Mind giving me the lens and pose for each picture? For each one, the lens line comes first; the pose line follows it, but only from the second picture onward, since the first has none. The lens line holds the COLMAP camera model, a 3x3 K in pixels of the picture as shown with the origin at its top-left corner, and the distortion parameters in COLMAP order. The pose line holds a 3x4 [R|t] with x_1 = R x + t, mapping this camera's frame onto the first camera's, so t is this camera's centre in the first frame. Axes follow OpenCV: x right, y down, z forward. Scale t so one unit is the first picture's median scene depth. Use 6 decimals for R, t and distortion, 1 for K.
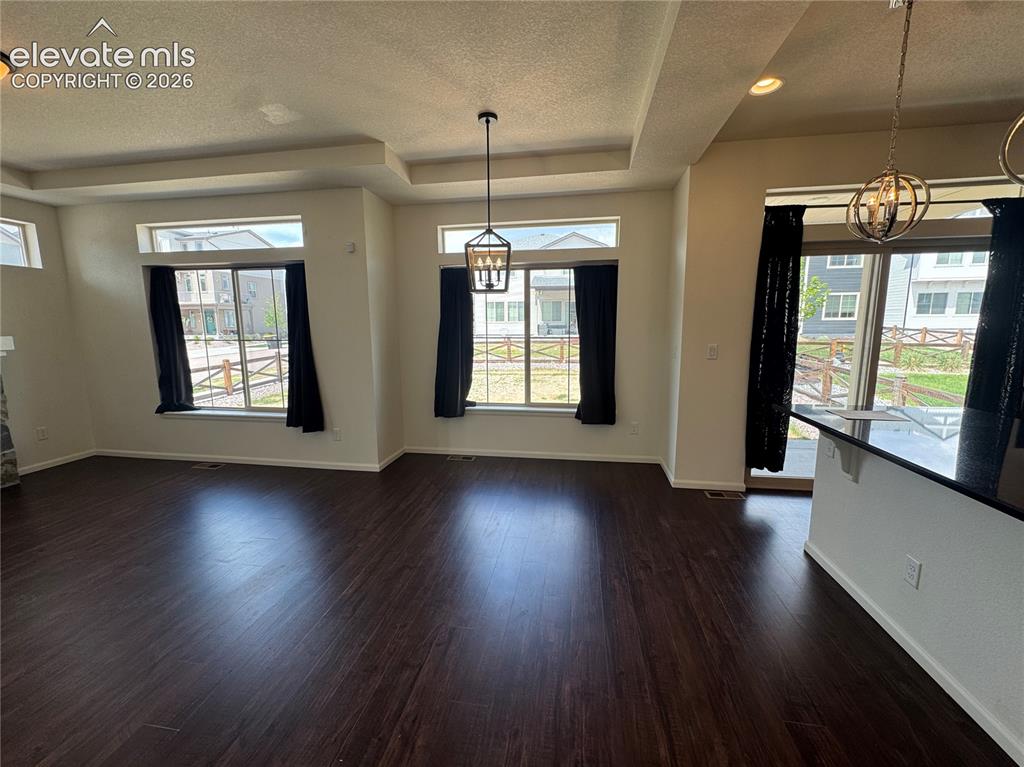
lens RADIAL K [[409.5, 0, 510.9], [0, 409.5, 383.2], [0, 0, 1]] dist [-0.001881, 0.000076]
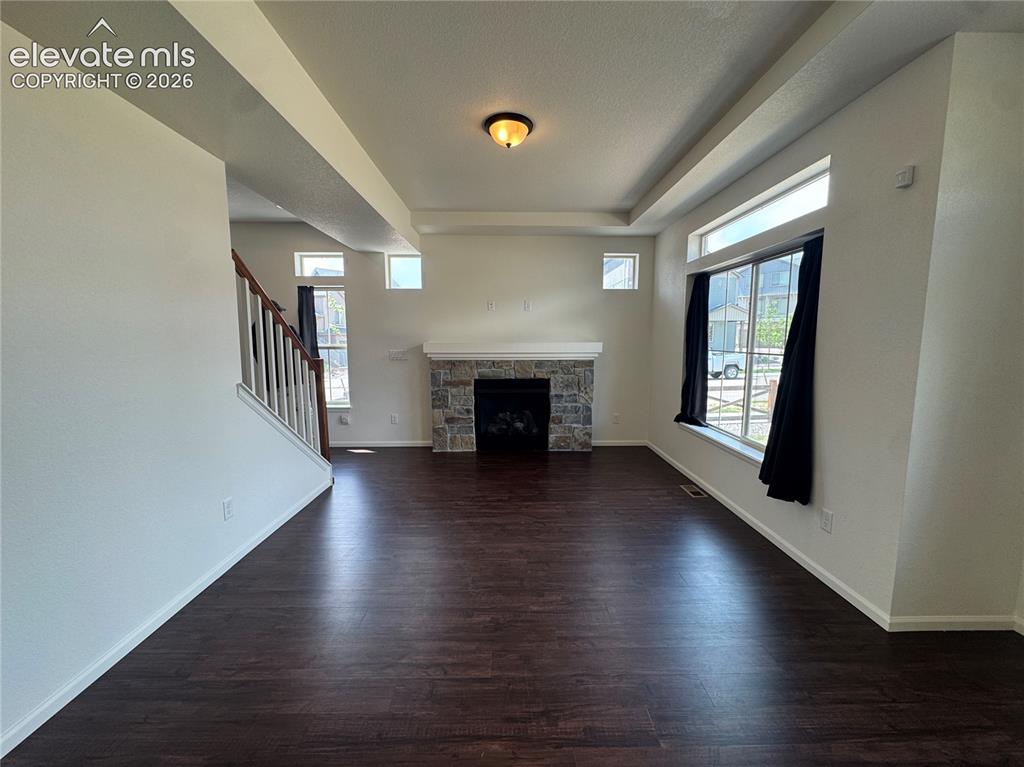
lens RADIAL K [[409.5, 0, 511.2], [0, 409.5, 386.2], [0, 0, 1]] dist [-0.001881, 0.000076]
pose [[0.172246, 0.121764, -0.977499, 0.043857], [-0.139276, 0.985372, 0.098203, -0.059752], [0.975158, 0.119227, 0.186686, 0.447341]]
